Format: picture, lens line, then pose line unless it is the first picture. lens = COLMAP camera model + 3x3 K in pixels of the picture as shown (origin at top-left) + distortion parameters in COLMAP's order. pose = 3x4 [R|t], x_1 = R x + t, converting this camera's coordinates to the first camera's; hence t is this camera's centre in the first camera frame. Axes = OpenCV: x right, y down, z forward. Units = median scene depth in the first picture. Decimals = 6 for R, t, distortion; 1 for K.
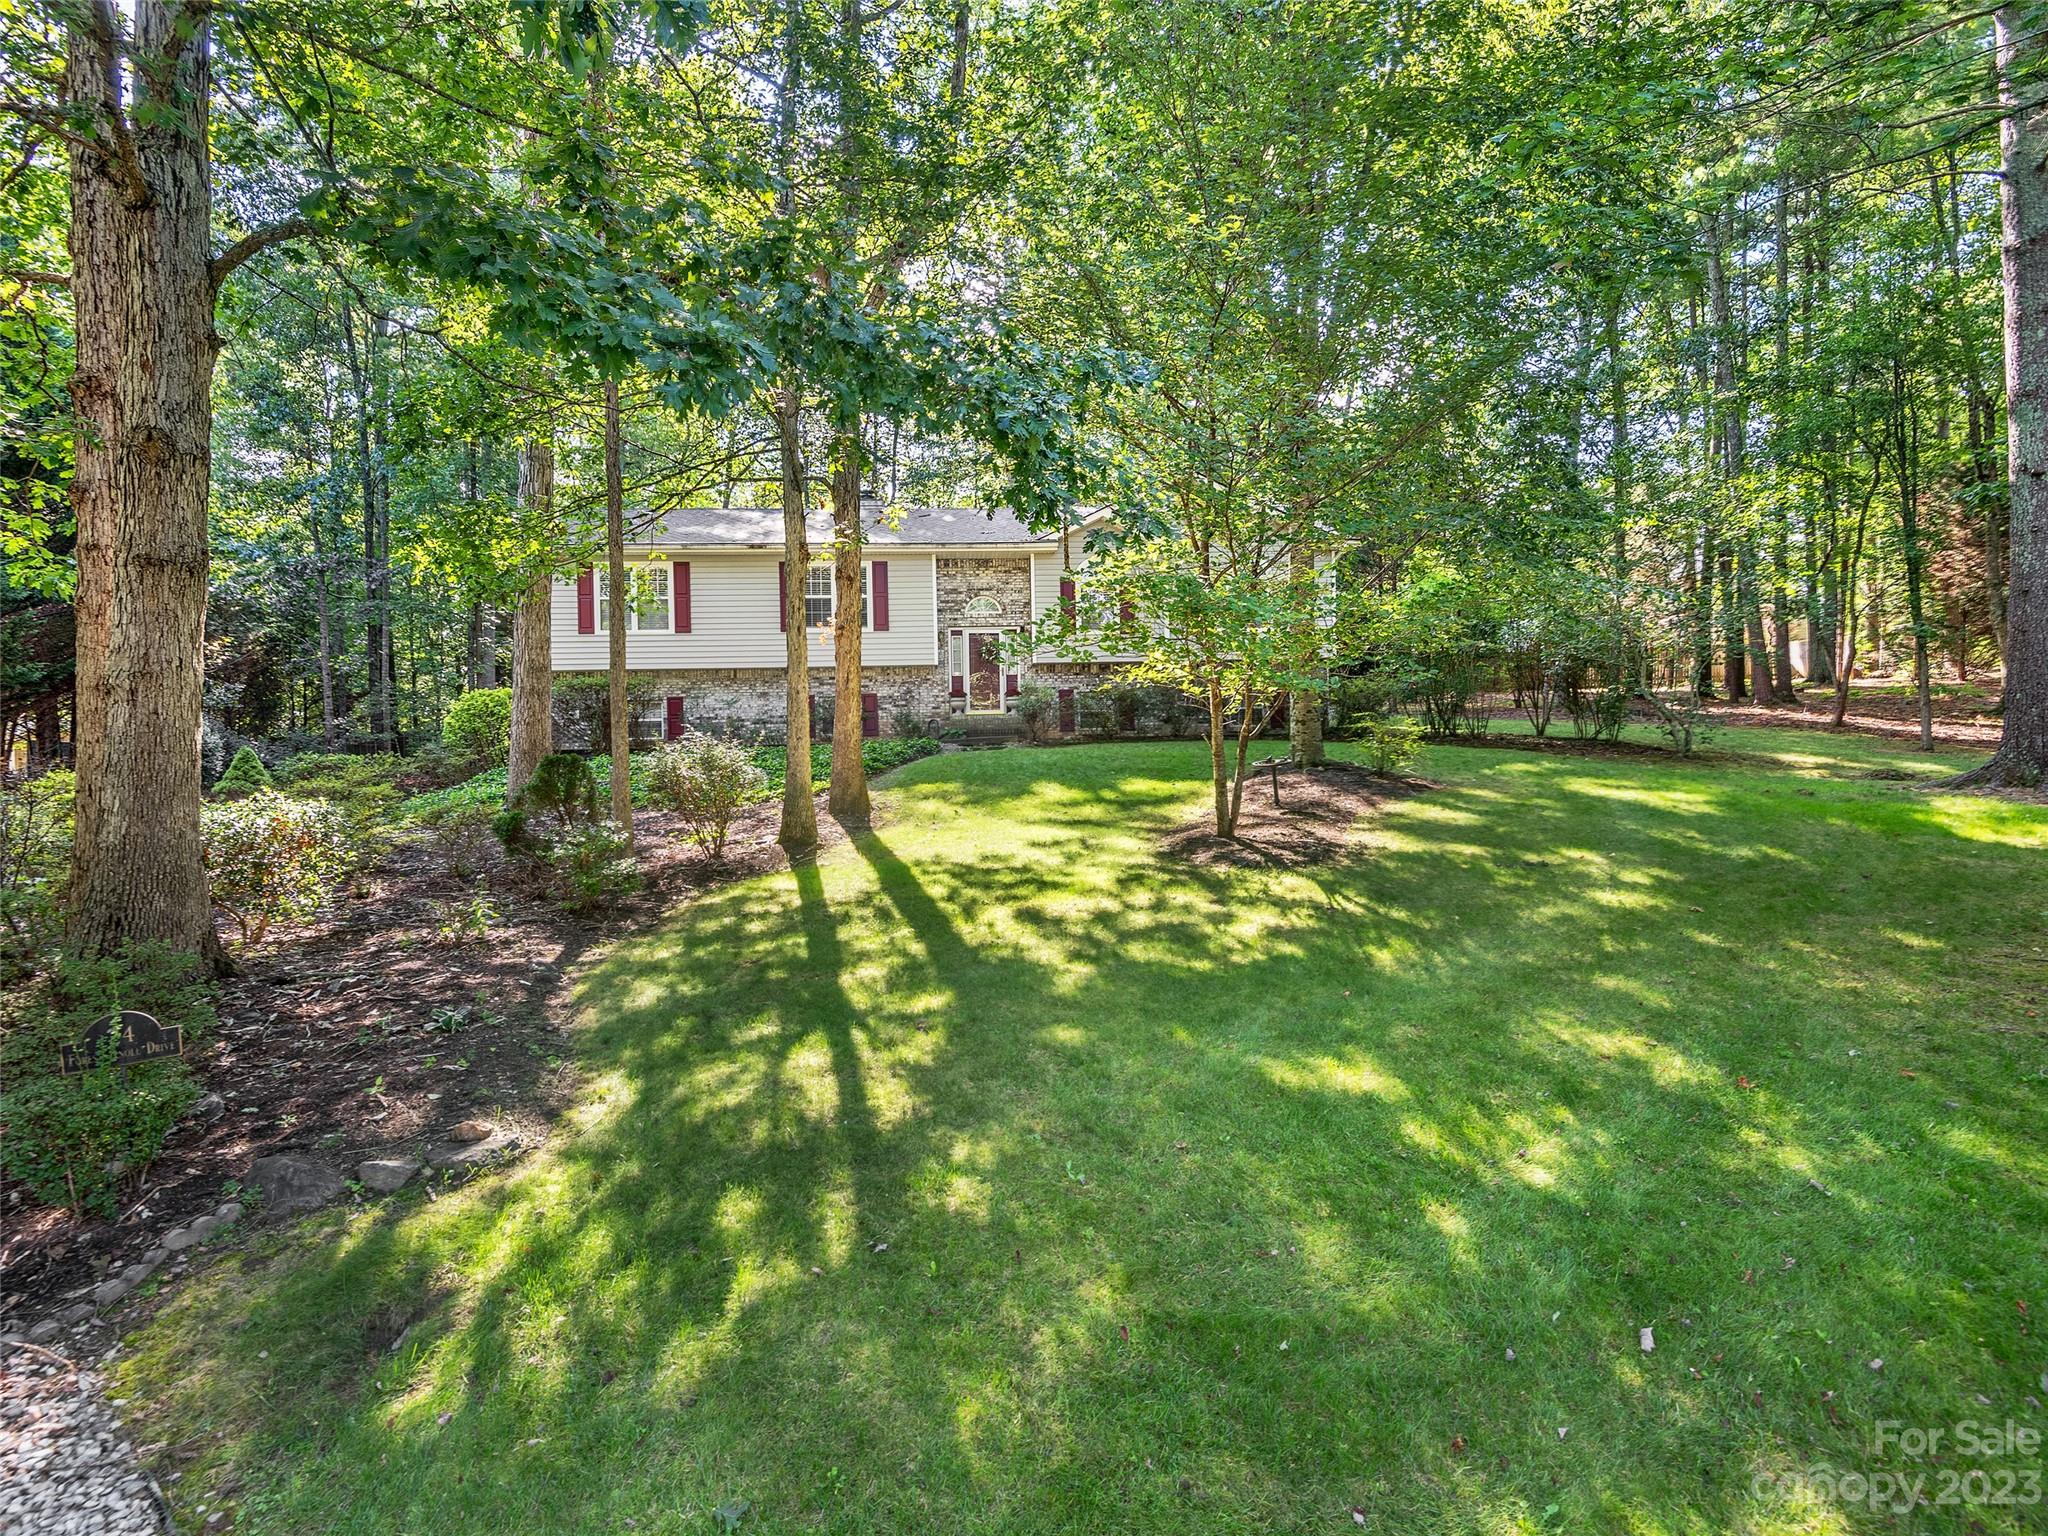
lens RADIAL K [[1072.7, 0, 1024.0], [0, 1072.7, 768.0], [0, 0, 1]] dist [0.005955, -0.000177]
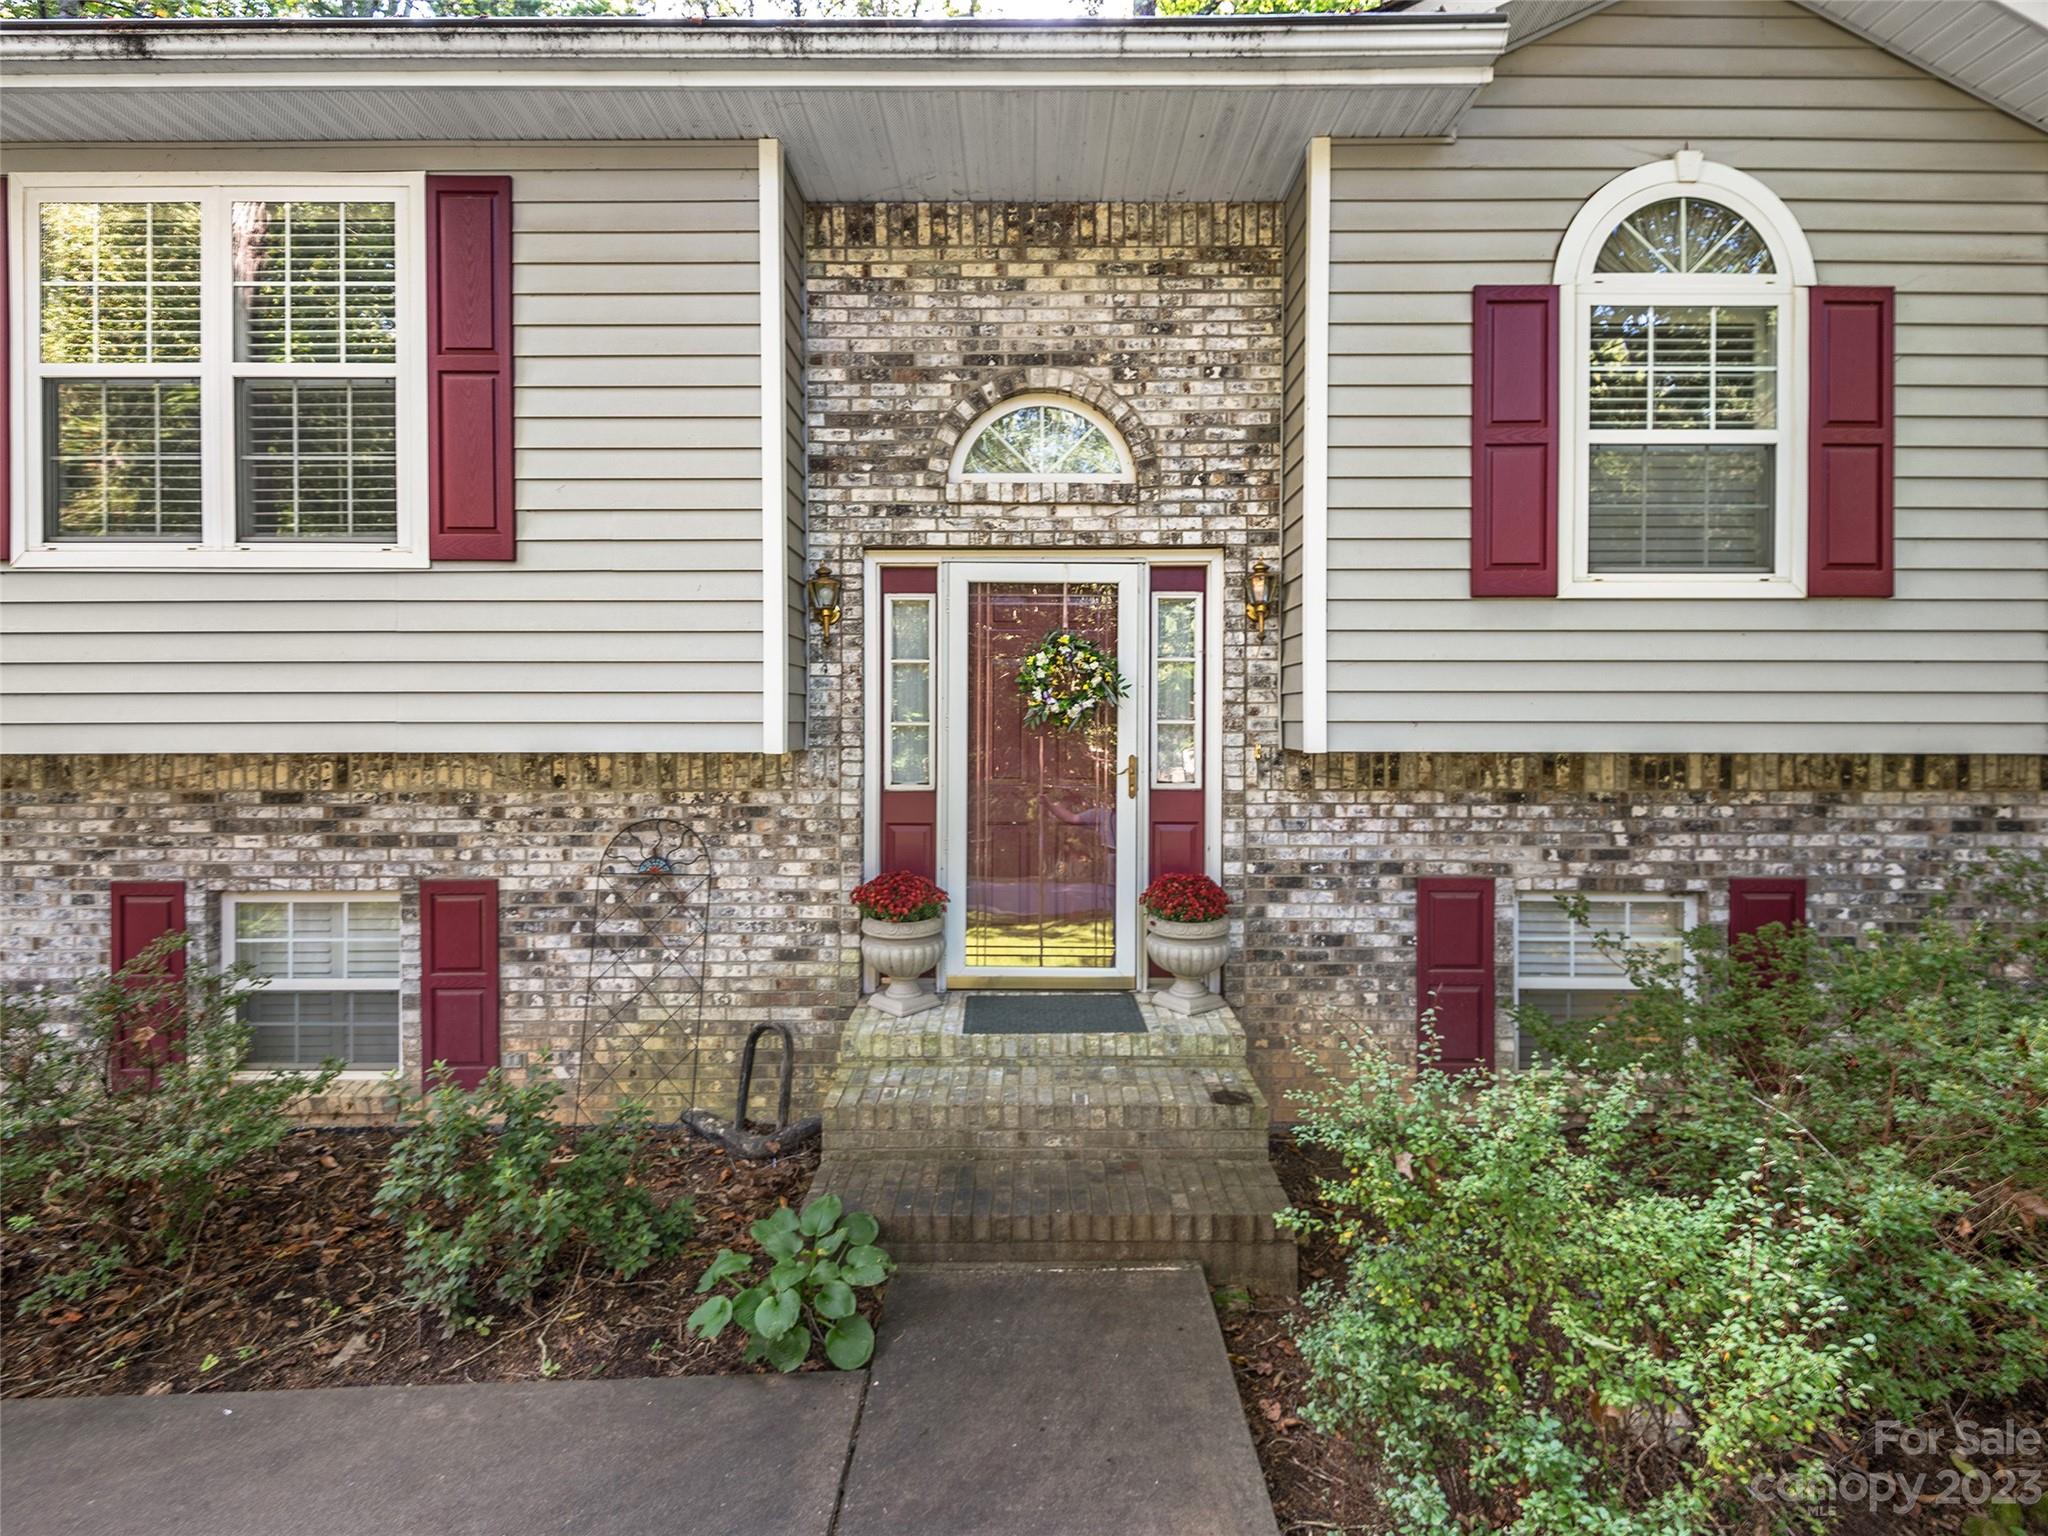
lens RADIAL K [[1072.7, 0, 1024.0], [0, 1072.7, 768.0], [0, 0, 1]] dist [0.005955, -0.000177]
pose [[0.999824, 0.018755, 0.000398, -0.040418], [-0.018759, 0.999464, 0.026819, -0.096477], [0.000105, -0.026822, 0.999640, 0.800872]]
